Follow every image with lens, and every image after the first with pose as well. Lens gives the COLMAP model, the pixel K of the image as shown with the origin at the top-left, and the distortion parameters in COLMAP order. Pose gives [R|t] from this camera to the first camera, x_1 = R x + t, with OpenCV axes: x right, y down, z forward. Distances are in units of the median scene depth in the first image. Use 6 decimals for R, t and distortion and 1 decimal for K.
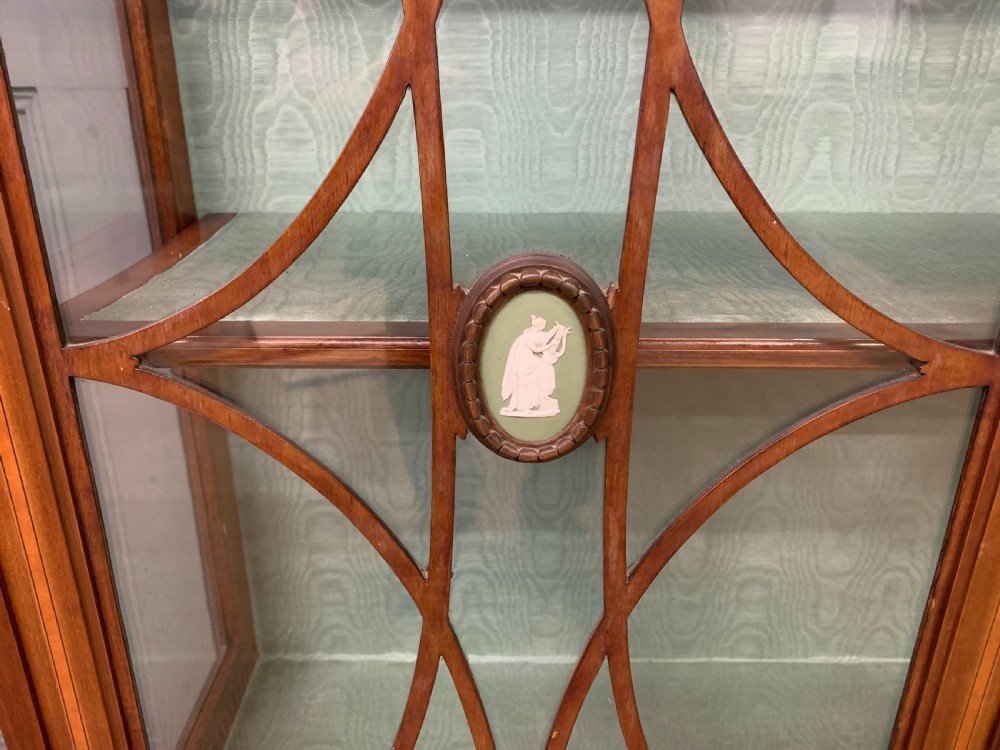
lens RADIAL K [[784.0, 0, 494.6], [0, 784.0, 362.7], [0, 0, 1]] dist [0.020937, -0.007668]
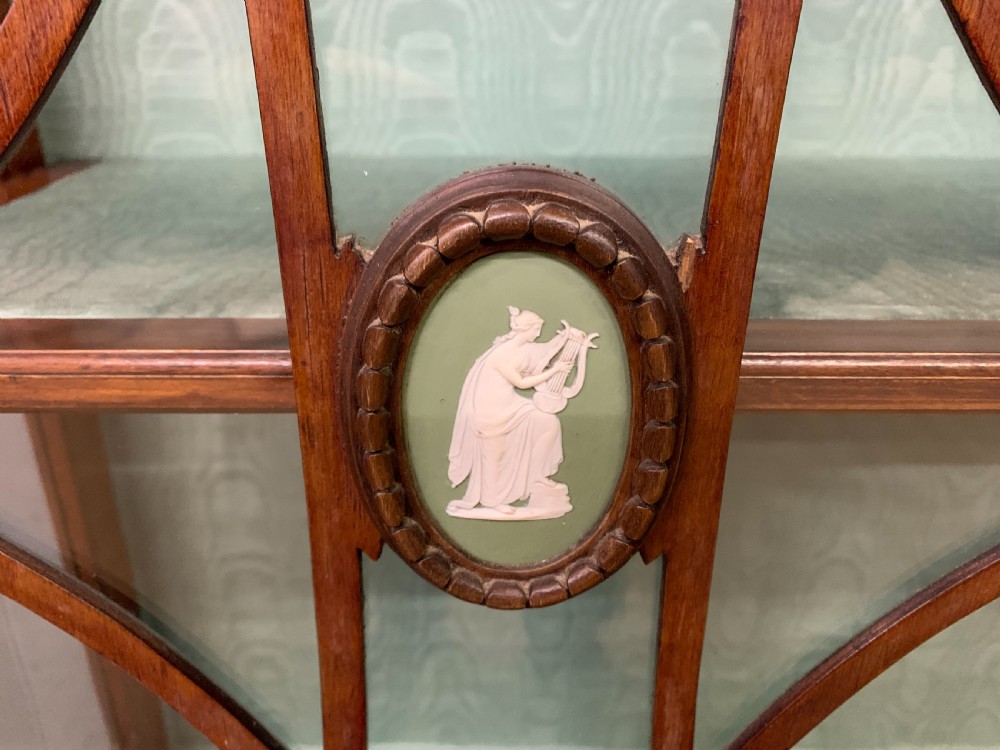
lens RADIAL K [[803.2, 0, 500.4], [0, 803.2, 360.6], [0, 0, 1]] dist [-0.038582, -0.003839]
pose [[0.999965, -0.001764, 0.008142, 0.035689], [0.001670, 0.999933, 0.011463, -0.033058], [-0.008161, -0.011449, 0.999901, 0.509489]]
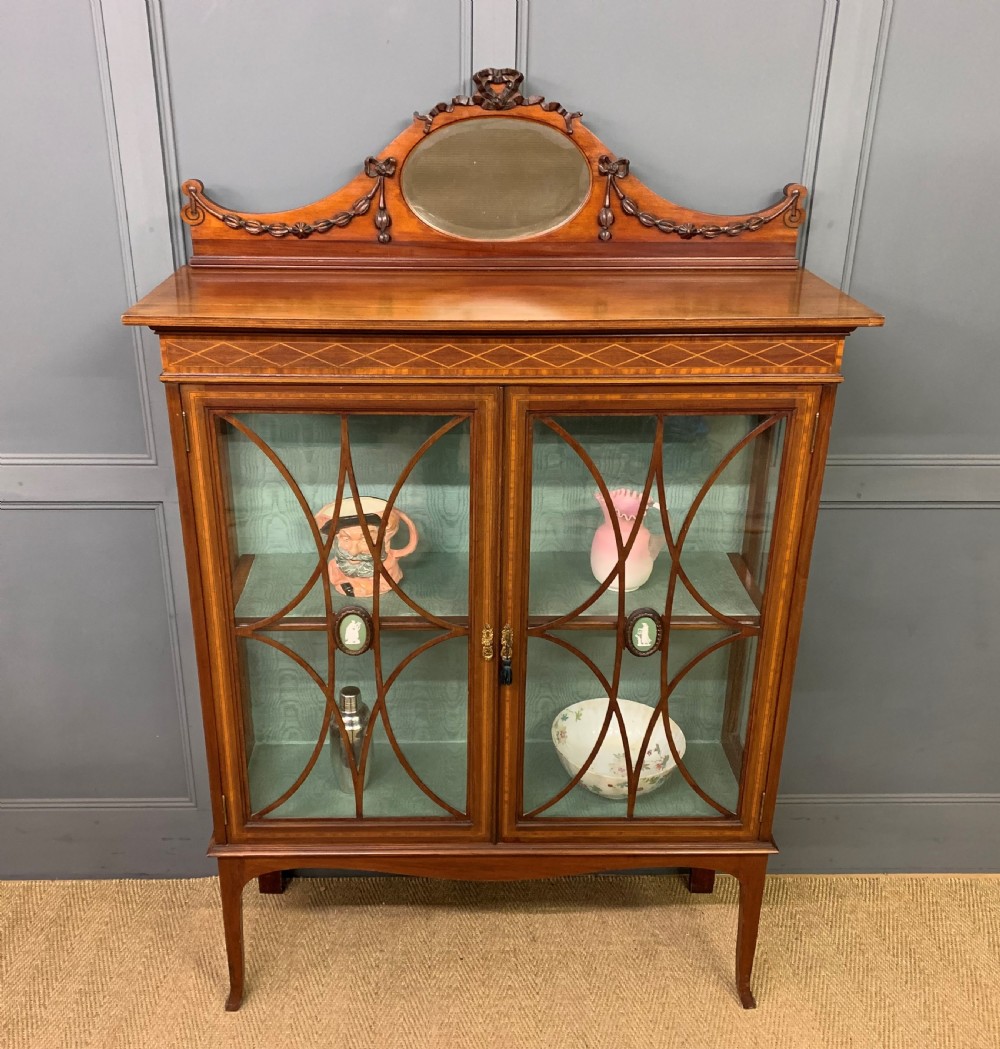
lens RADIAL K [[1076.8, 0, 469.4], [0, 1076.8, 529.3], [0, 0, 1]] dist [0.138388, -0.348428]
pose [[0.999897, -0.006251, 0.012950, 0.559855], [0.005818, 0.999430, 0.033242, -0.678429], [-0.013150, -0.033163, 0.999363, -4.380425]]
